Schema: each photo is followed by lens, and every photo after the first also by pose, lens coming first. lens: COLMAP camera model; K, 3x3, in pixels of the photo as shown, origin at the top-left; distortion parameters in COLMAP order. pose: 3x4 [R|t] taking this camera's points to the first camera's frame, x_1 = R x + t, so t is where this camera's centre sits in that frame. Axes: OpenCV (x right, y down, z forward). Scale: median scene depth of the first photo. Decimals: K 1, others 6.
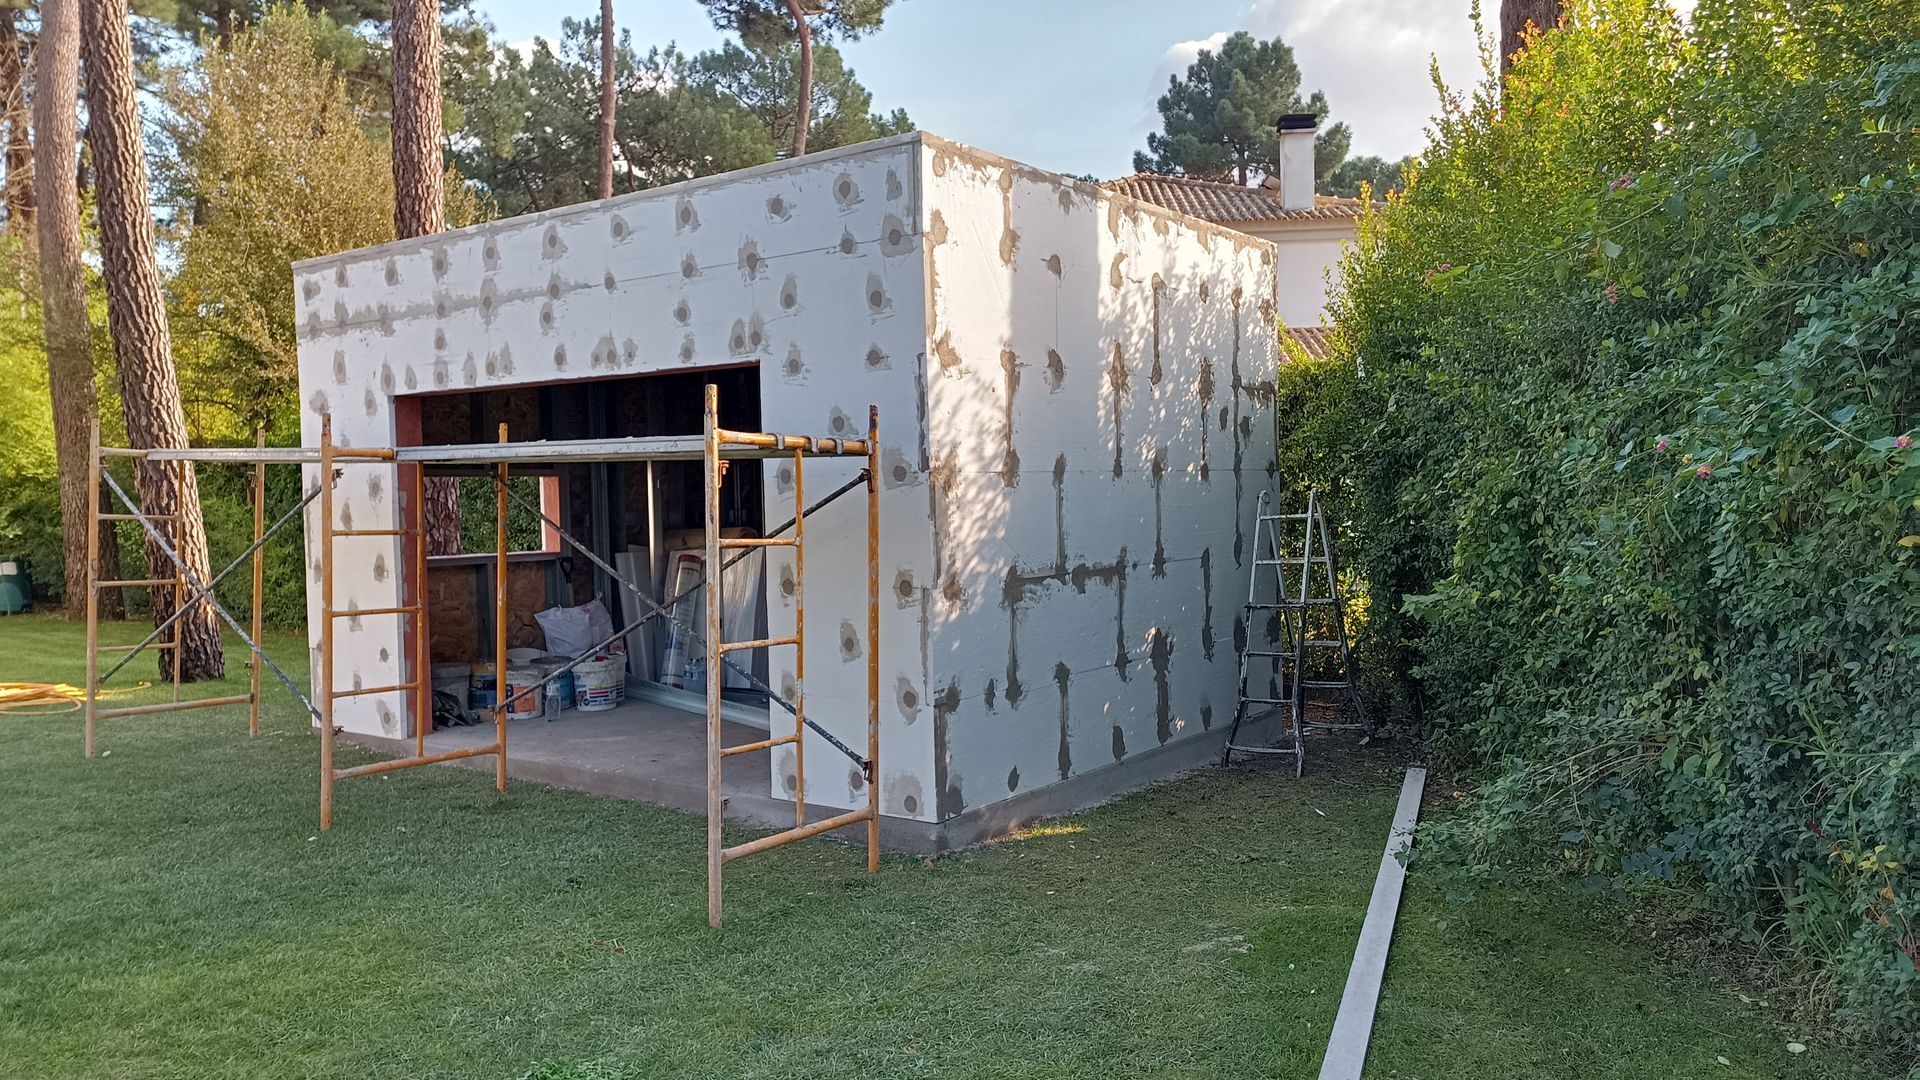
lens RADIAL K [[1390.7, 0, 956.8], [0, 1390.7, 532.9], [0, 0, 1]] dist [0.059951, -0.058260]
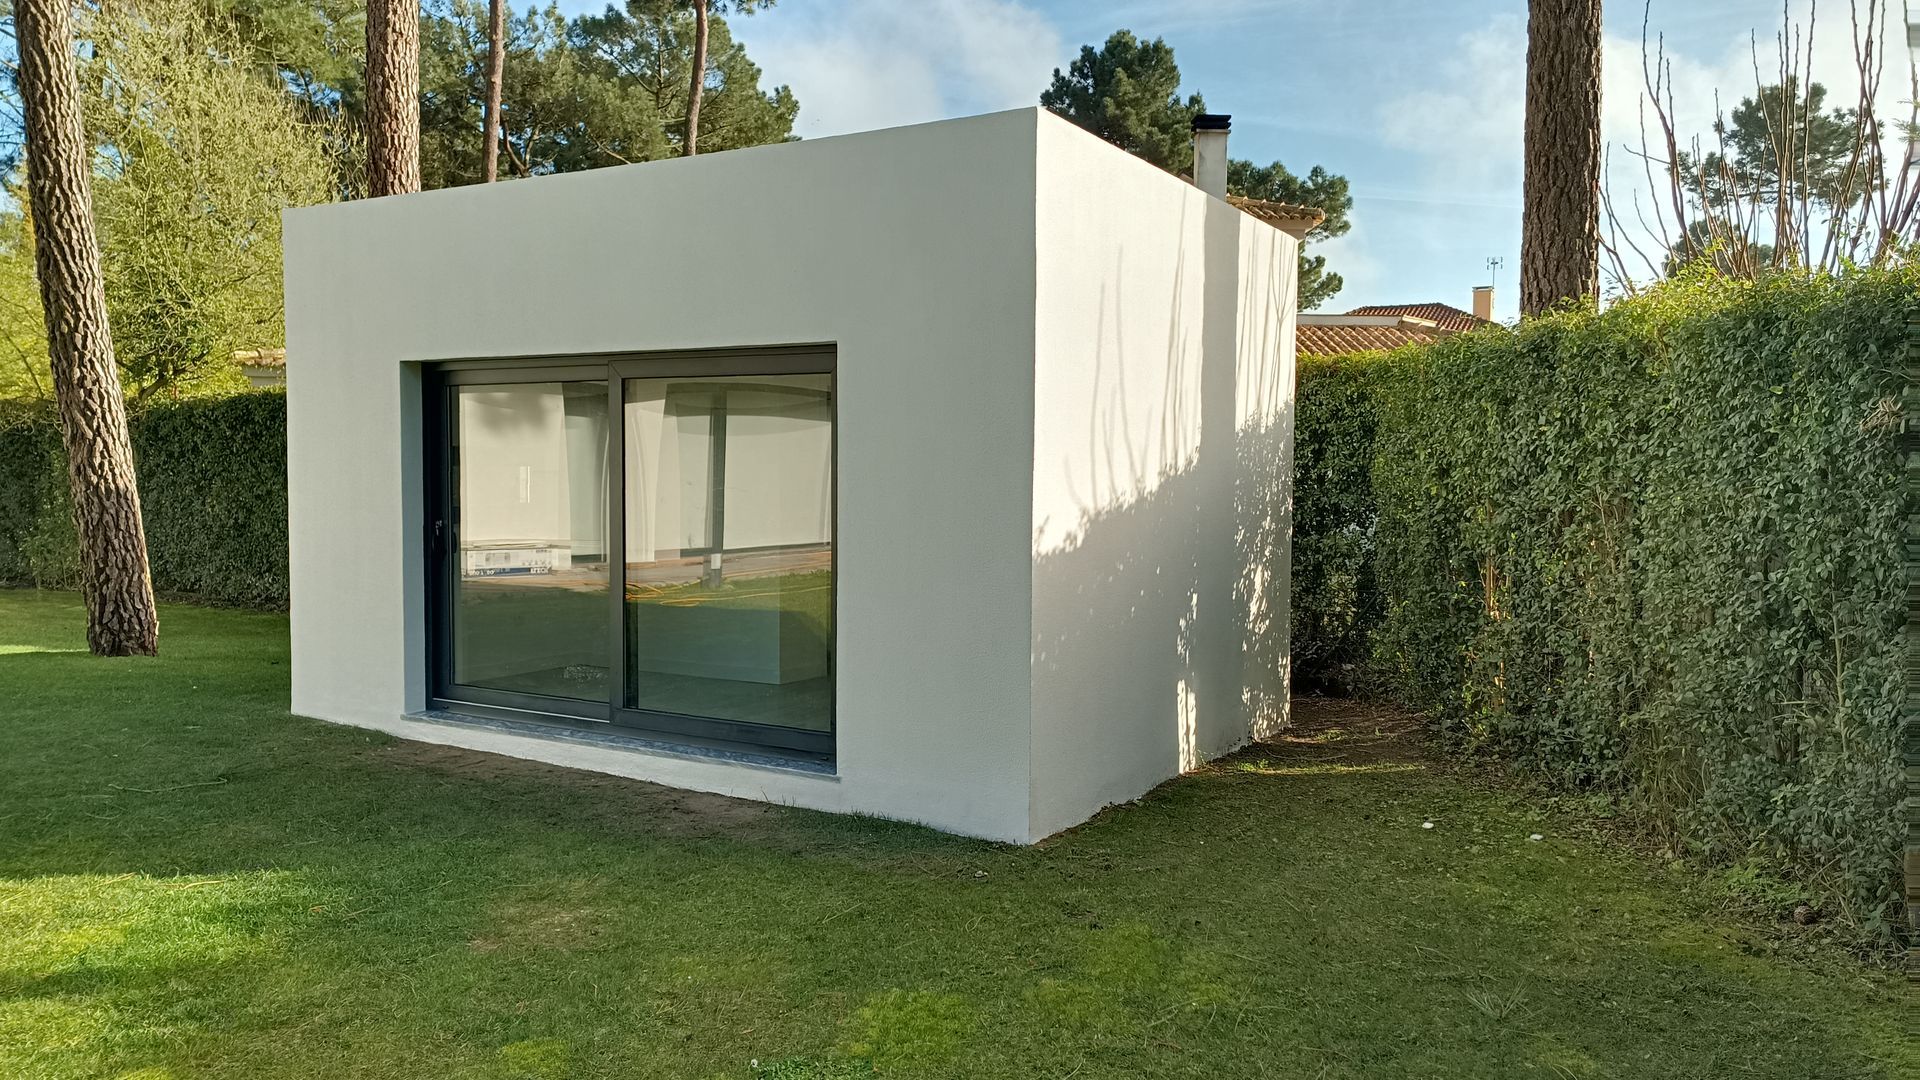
lens RADIAL K [[1390.7, 0, 956.8], [0, 1390.7, 532.9], [0, 0, 1]] dist [0.059951, -0.058260]
pose [[0.994116, 0.023947, 0.105643, -0.068221], [-0.024925, 0.999658, 0.007952, 0.002831], [-0.105416, -0.010538, 0.994372, 0.007904]]
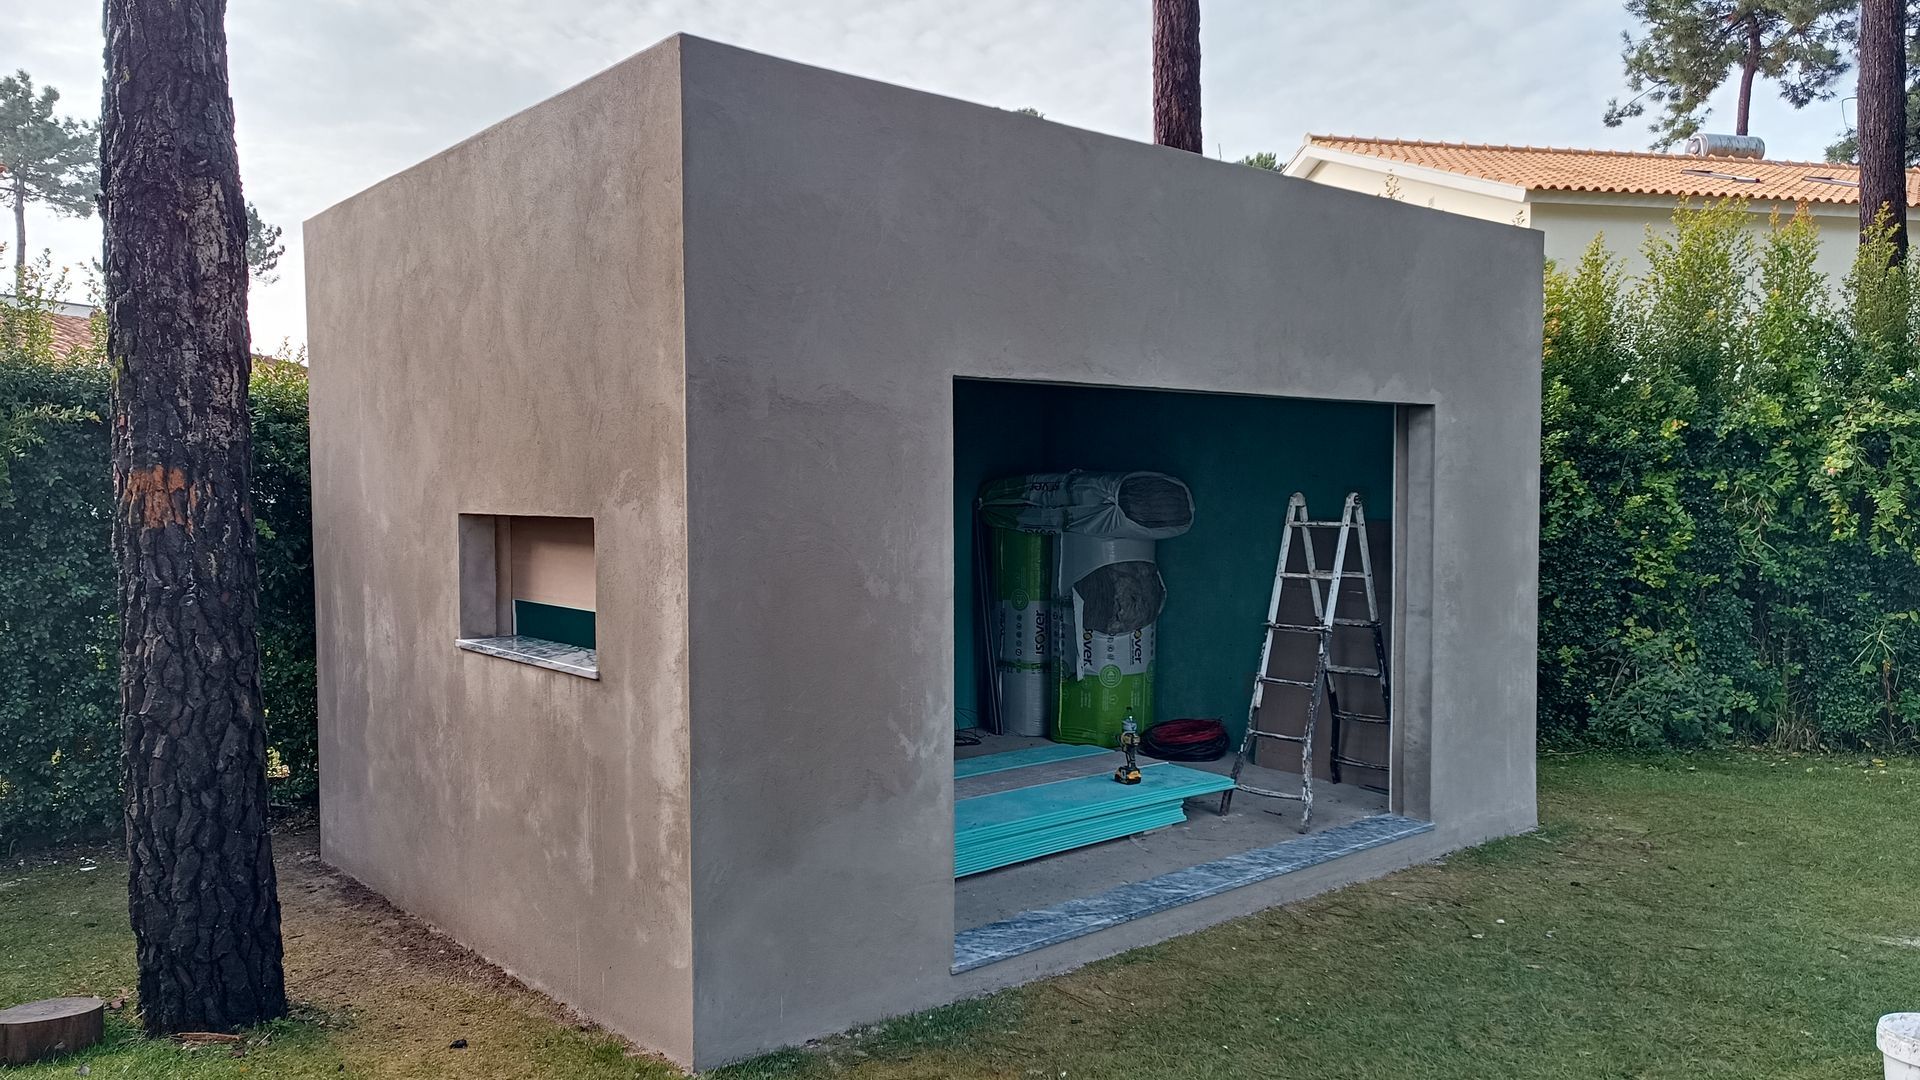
lens RADIAL K [[1371.1, 0, 960.0], [0, 1371.1, 540.0], [0, 0, 1]] dist [0.074658, -0.087997]
pose [[0.232812, -0.020426, 0.972307, -0.522020], [0.029197, 0.999476, 0.014006, -0.019996], [-0.972083, 0.025128, 0.233287, 0.479584]]
